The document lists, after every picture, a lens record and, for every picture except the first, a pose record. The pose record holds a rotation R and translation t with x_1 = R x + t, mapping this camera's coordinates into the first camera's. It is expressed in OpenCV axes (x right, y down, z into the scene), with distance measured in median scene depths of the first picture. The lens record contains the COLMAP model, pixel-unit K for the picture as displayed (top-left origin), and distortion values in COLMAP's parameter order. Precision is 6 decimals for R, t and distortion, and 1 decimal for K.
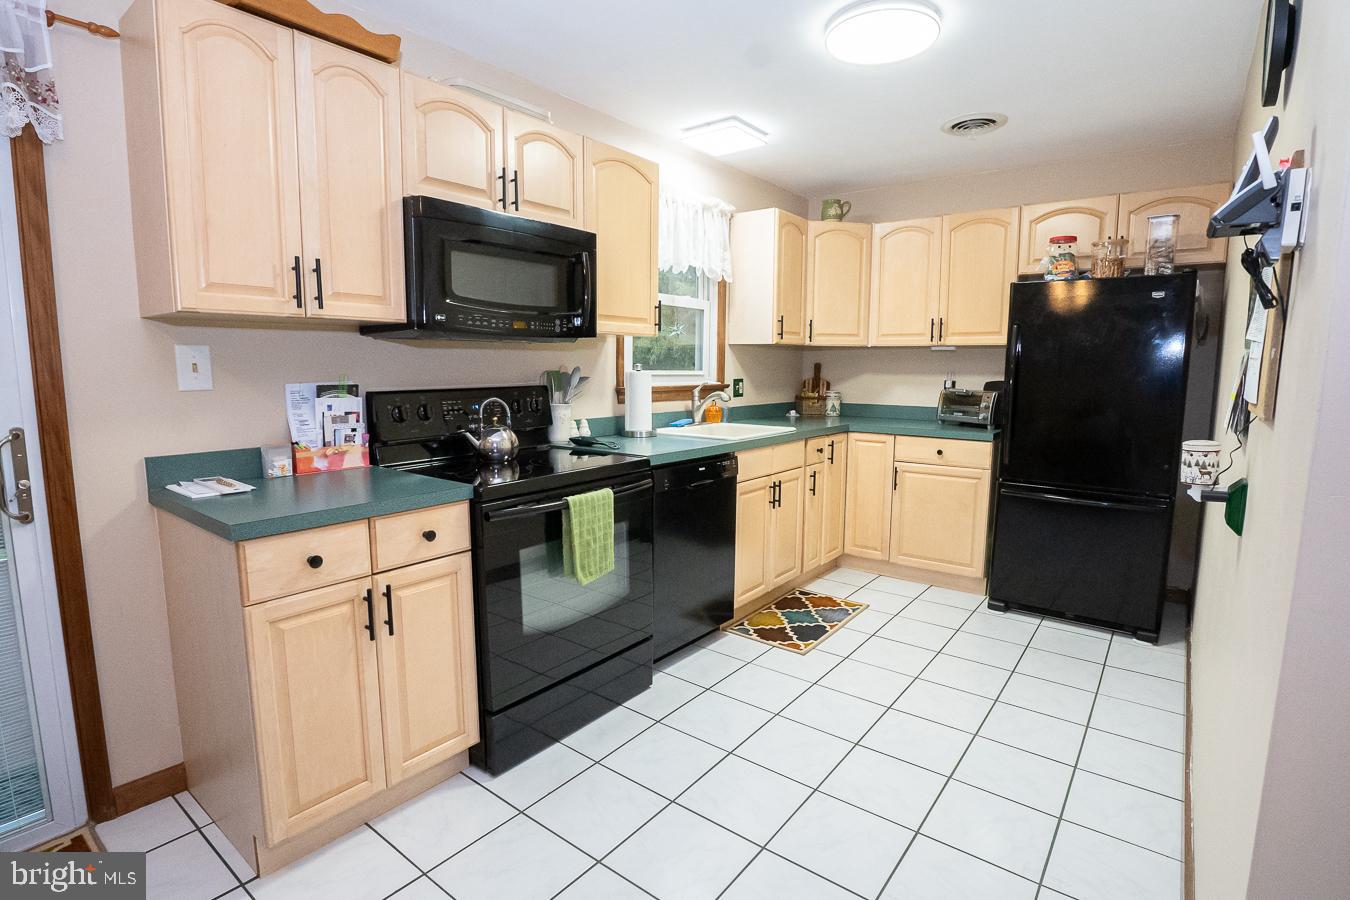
lens RADIAL K [[658.2, 0, 675.0], [0, 658.2, 450.0], [0, 0, 1]] dist [-0.040950, 0.010522]
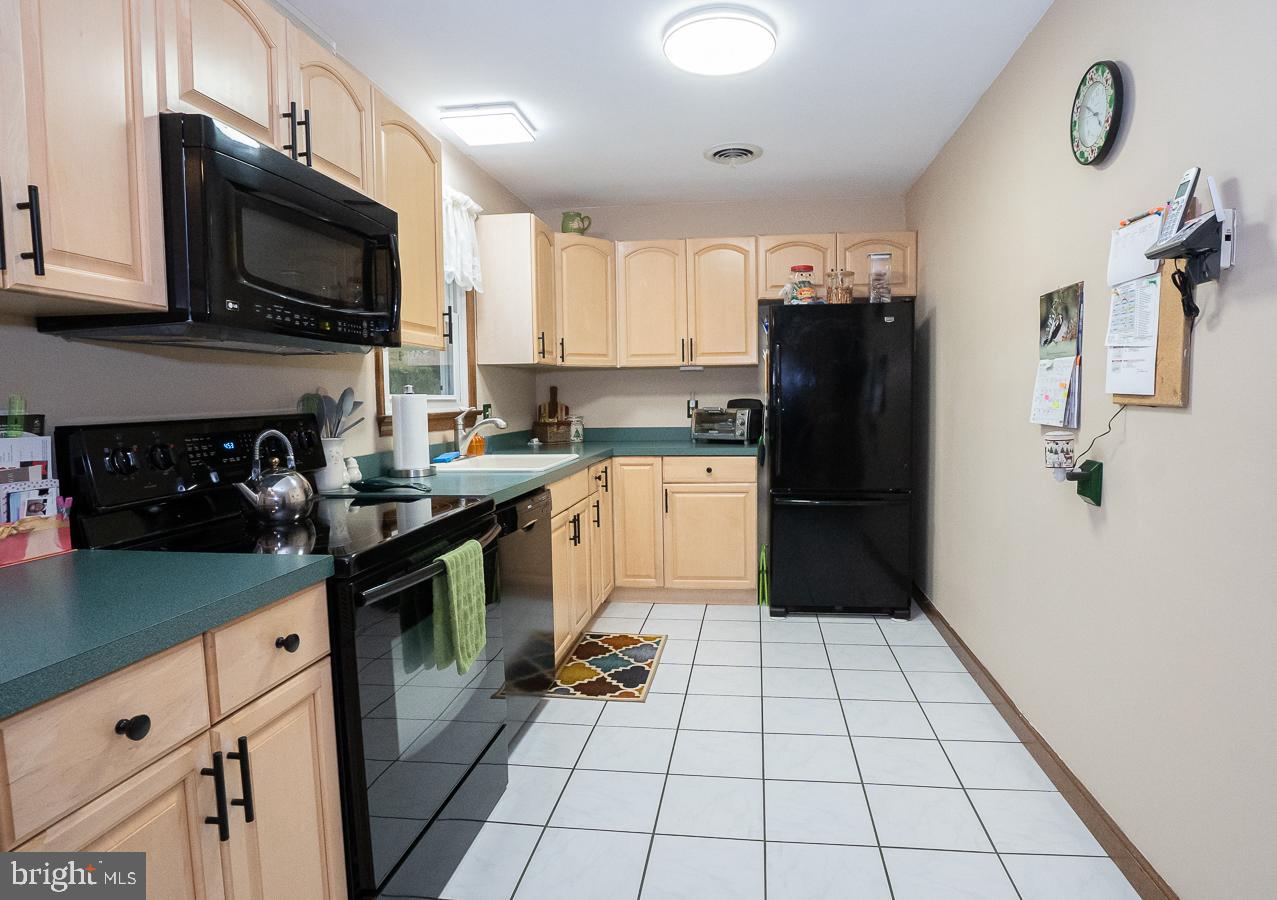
lens RADIAL K [[690.7, 0, 671.9], [0, 690.7, 447.6], [0, 0, 1]] dist [-0.041167, 0.012433]
pose [[0.854144, -0.055959, 0.517018, -0.214866], [0.084220, 0.995954, -0.031342, -0.002703], [-0.513172, 0.070314, 0.855401, 0.130569]]
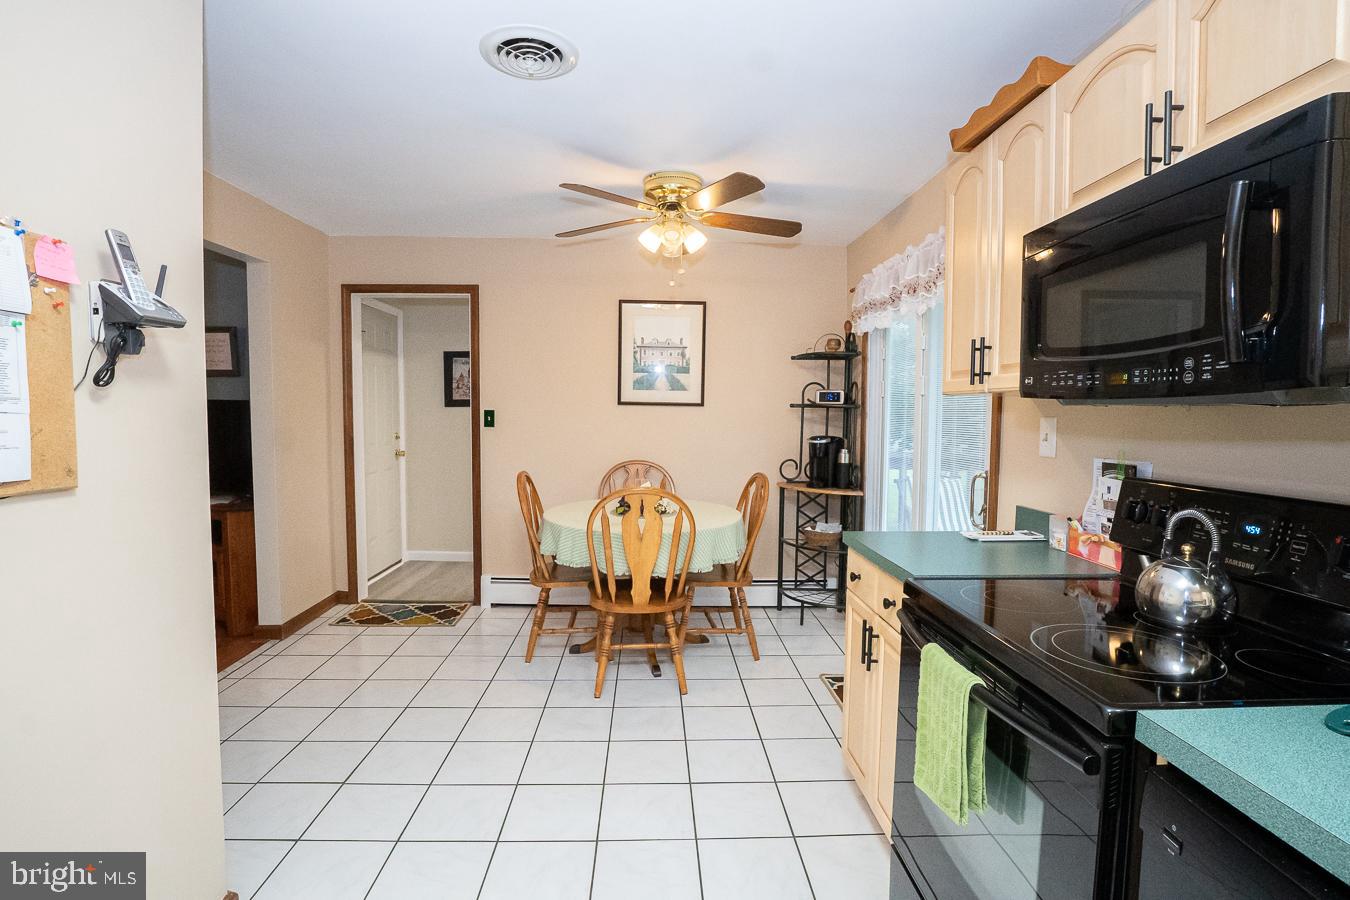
lens RADIAL K [[658.2, 0, 675.0], [0, 658.2, 450.0], [0, 0, 1]] dist [-0.040950, 0.010522]
pose [[-0.762686, 0.027421, -0.646187, 0.289902], [-0.093364, 0.983969, 0.151951, -0.125736], [0.639995, 0.176221, -0.747899, 0.829816]]
